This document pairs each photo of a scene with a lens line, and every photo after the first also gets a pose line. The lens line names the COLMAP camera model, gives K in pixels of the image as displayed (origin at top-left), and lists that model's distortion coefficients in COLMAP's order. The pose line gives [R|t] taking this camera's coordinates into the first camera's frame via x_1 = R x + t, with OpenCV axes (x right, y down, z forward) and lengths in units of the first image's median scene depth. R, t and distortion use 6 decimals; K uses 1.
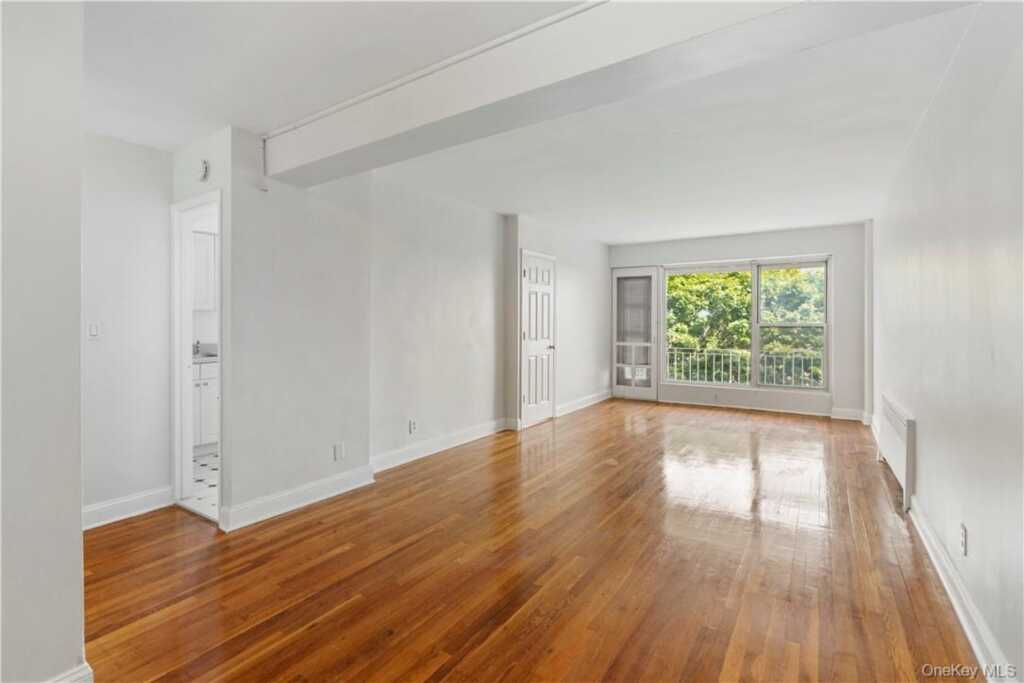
lens RADIAL K [[461.7, 0, 514.4], [0, 461.7, 320.8], [0, 0, 1]] dist [-0.000133, 0.000081]
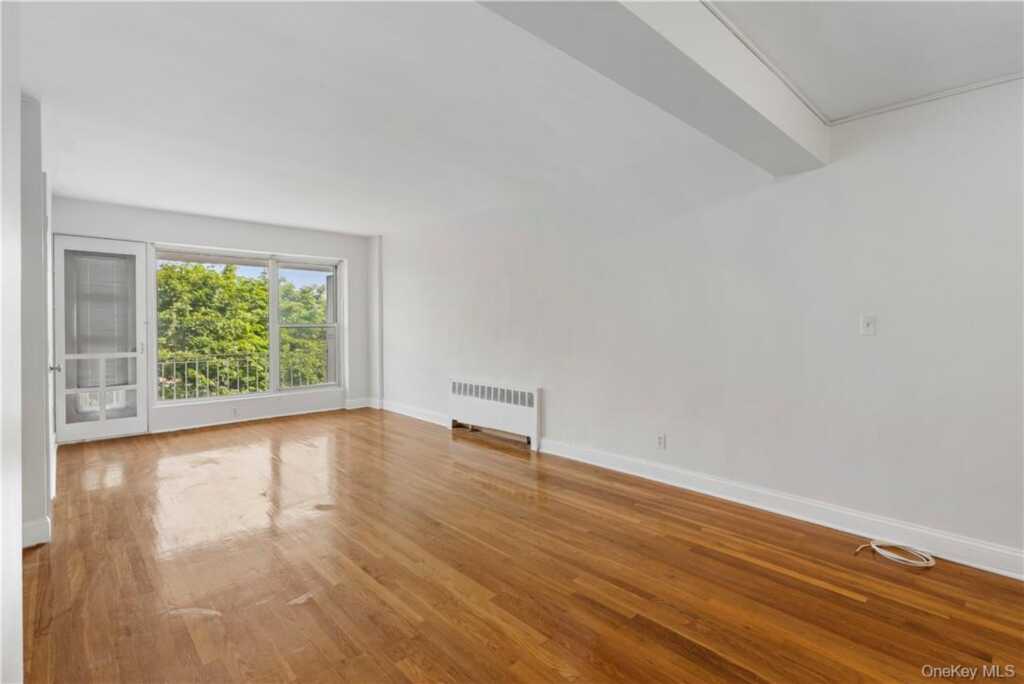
lens RADIAL K [[471.0, 0, 510.2], [0, 471.0, 335.1], [0, 0, 1]] dist [-0.013625, -0.000051]
pose [[0.253116, -0.025712, 0.967094, -0.236584], [-0.002453, 0.999626, 0.027219, 0.001275], [-0.967433, -0.009262, 0.252958, 0.273463]]
